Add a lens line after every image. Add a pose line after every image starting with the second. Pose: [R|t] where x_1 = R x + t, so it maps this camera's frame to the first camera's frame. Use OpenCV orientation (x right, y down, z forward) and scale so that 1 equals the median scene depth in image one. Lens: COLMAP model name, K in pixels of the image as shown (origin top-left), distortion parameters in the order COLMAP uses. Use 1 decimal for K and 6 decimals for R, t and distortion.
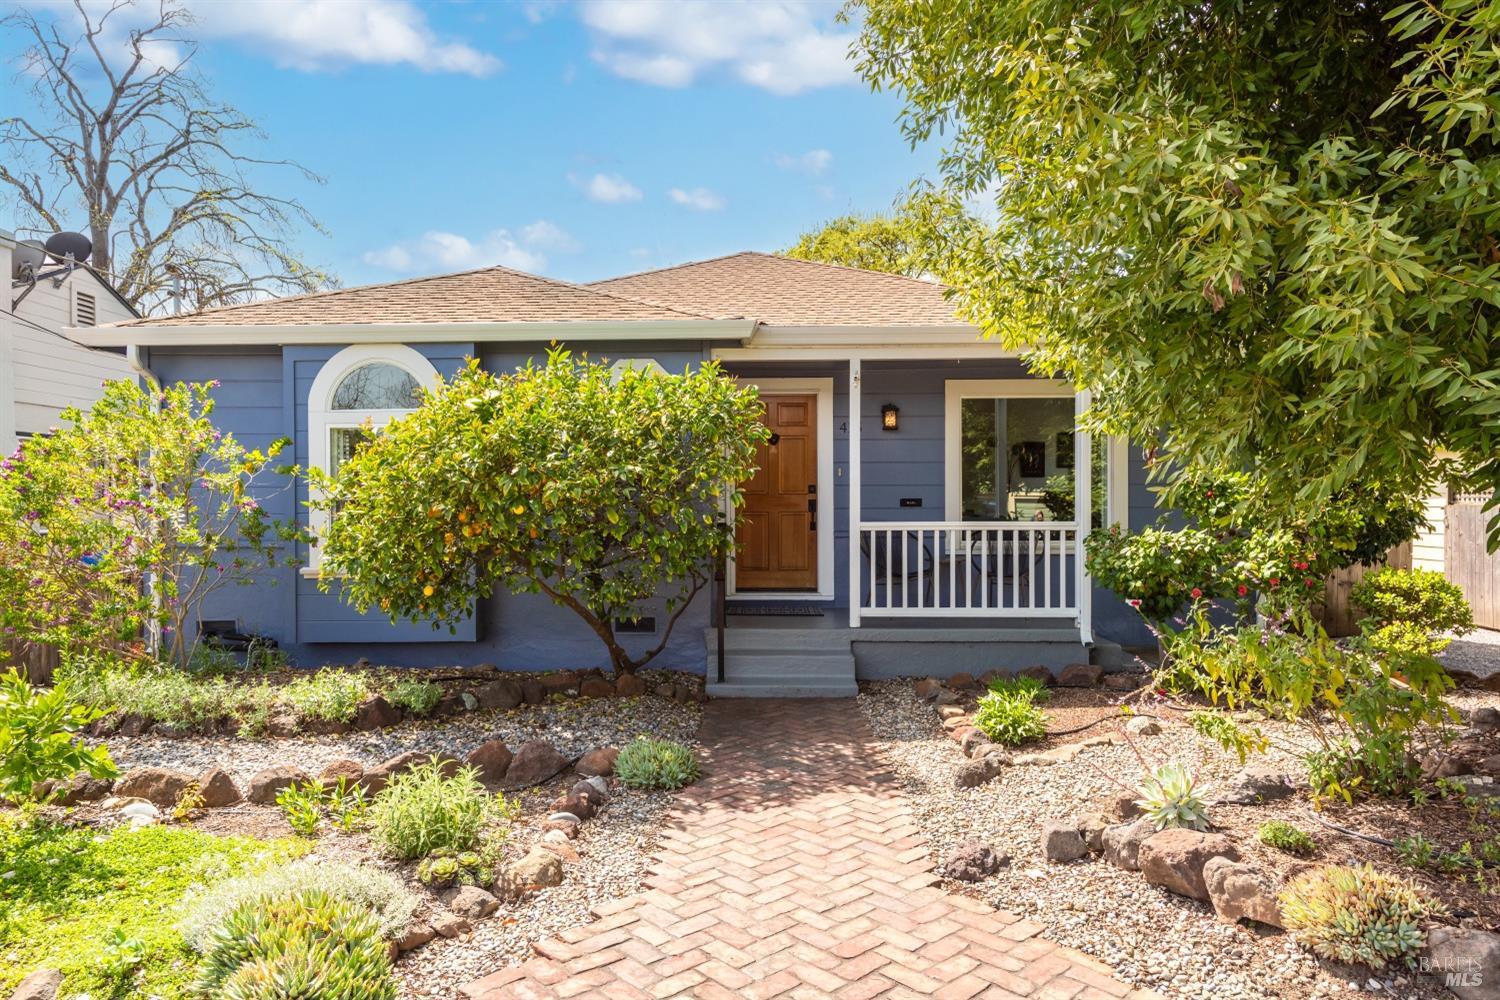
lens RADIAL K [[1007.0, 0, 753.6], [0, 1007.0, 501.8], [0, 0, 1]] dist [0.003021, -0.009665]
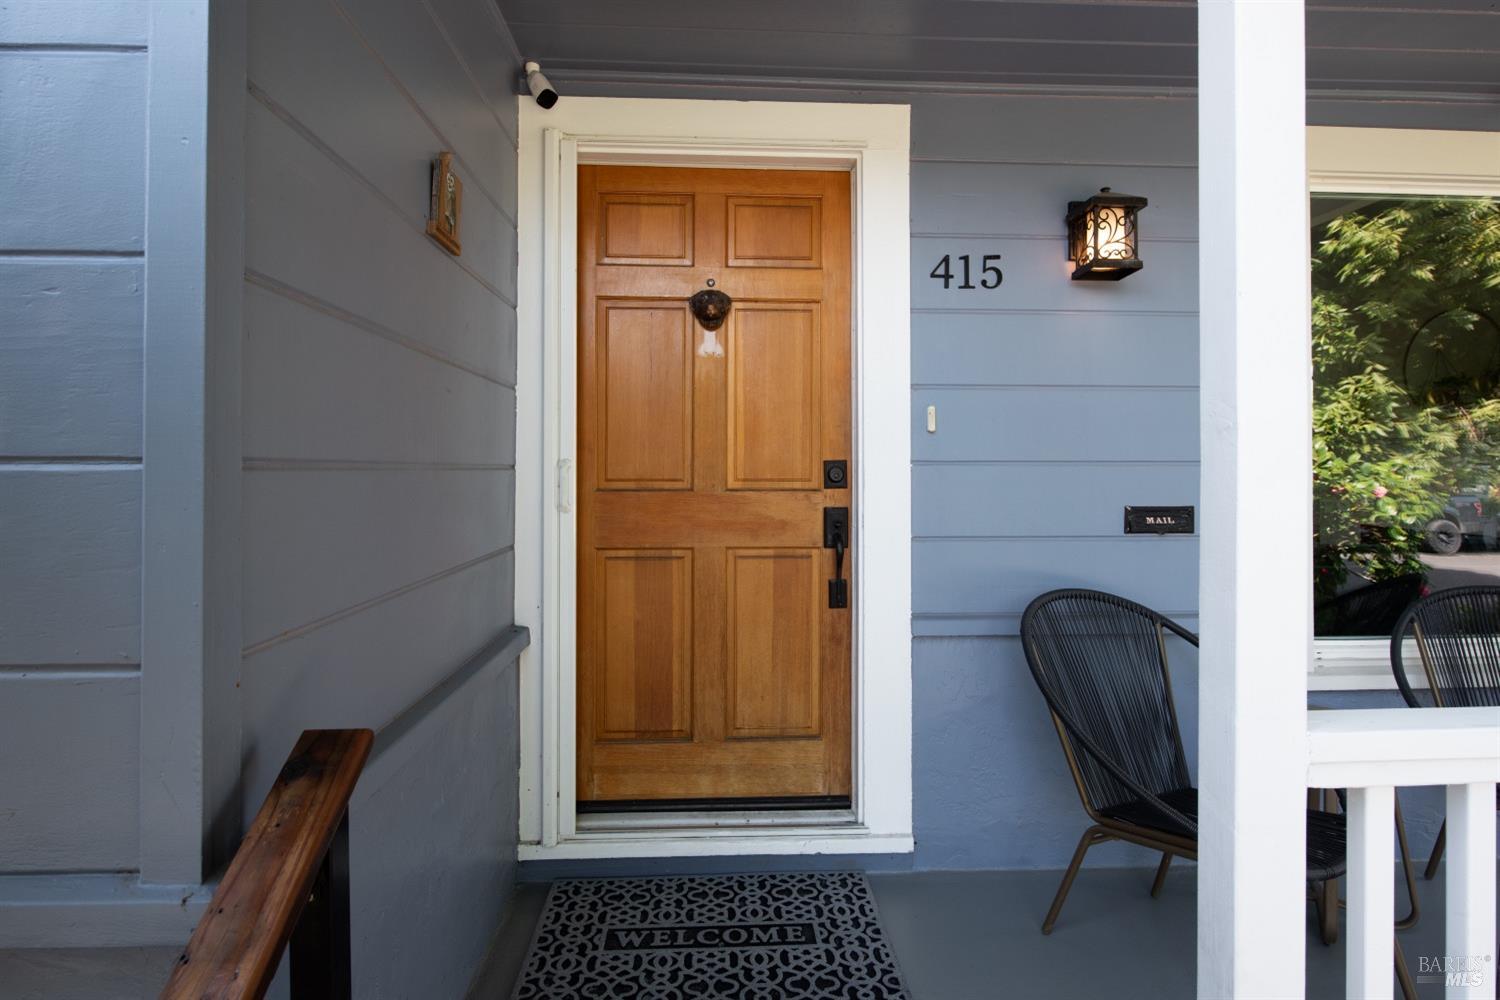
lens RADIAL K [[796.6, 0, 749.2], [0, 796.6, 498.7], [0, 0, 1]] dist [0.000327, -0.000469]
pose [[0.997731, 0.006930, 0.066974, 0.017424], [-0.007670, 0.999912, 0.010810, -0.008449], [-0.066893, -0.011300, 0.997696, 0.853566]]
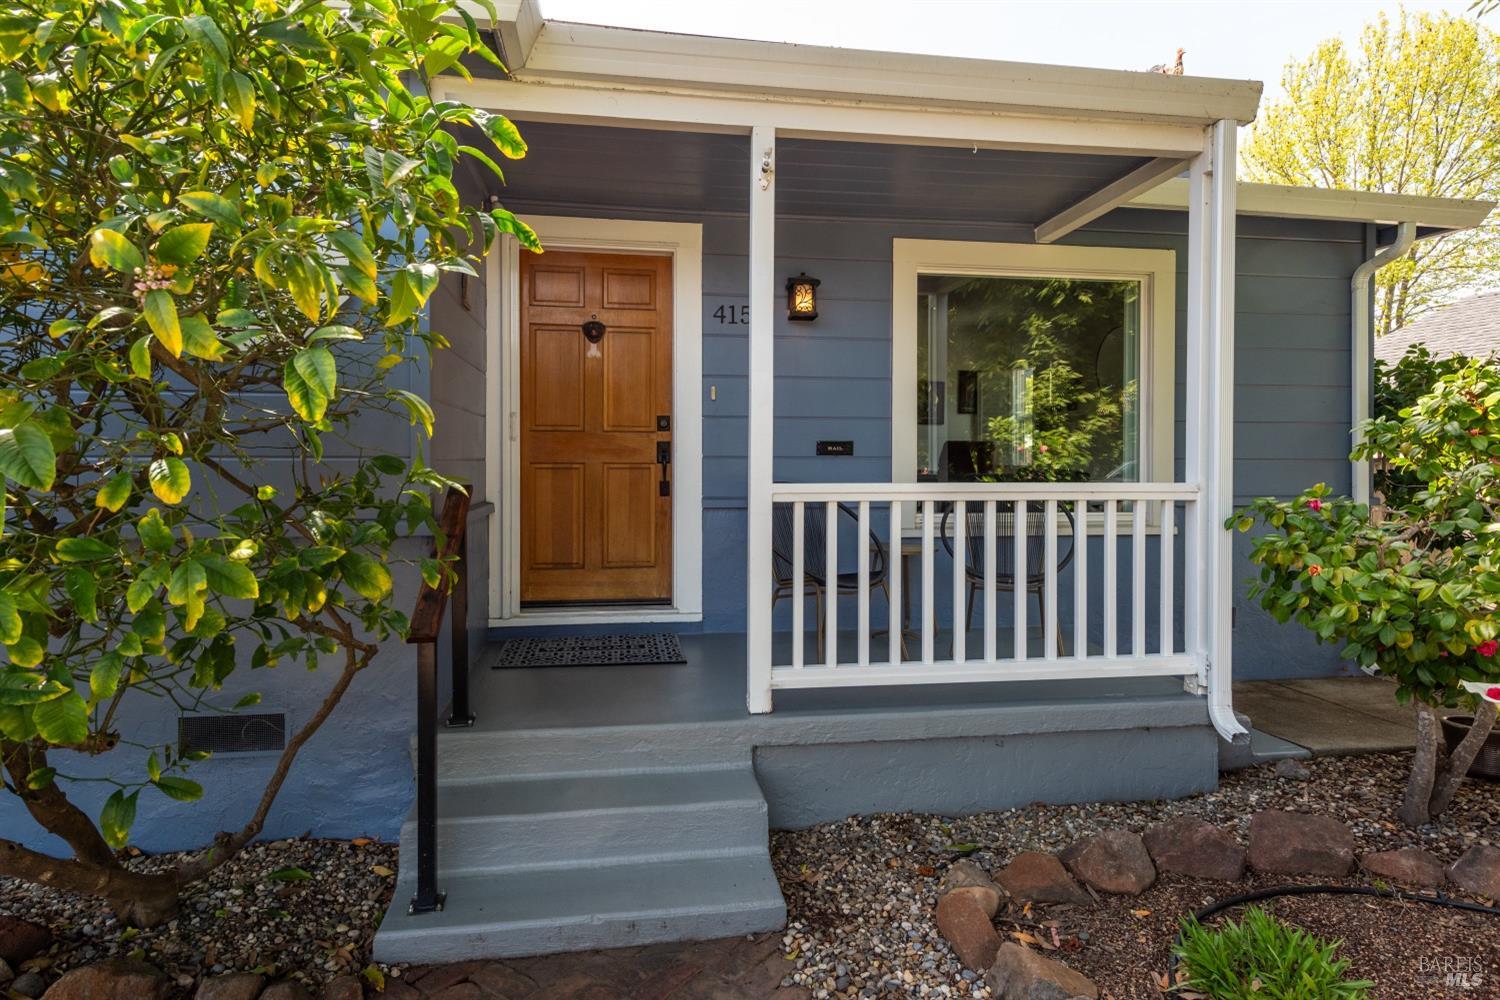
lens RADIAL K [[796.6, 0, 743.5], [0, 796.6, 476.1], [0, 0, 1]] dist [0.000327, -0.000469]
pose [[0.985420, 0.004816, 0.170069, 0.029917], [-0.007862, 0.999820, 0.017245, 0.010279], [-0.169955, -0.018331, 0.985281, 0.621690]]
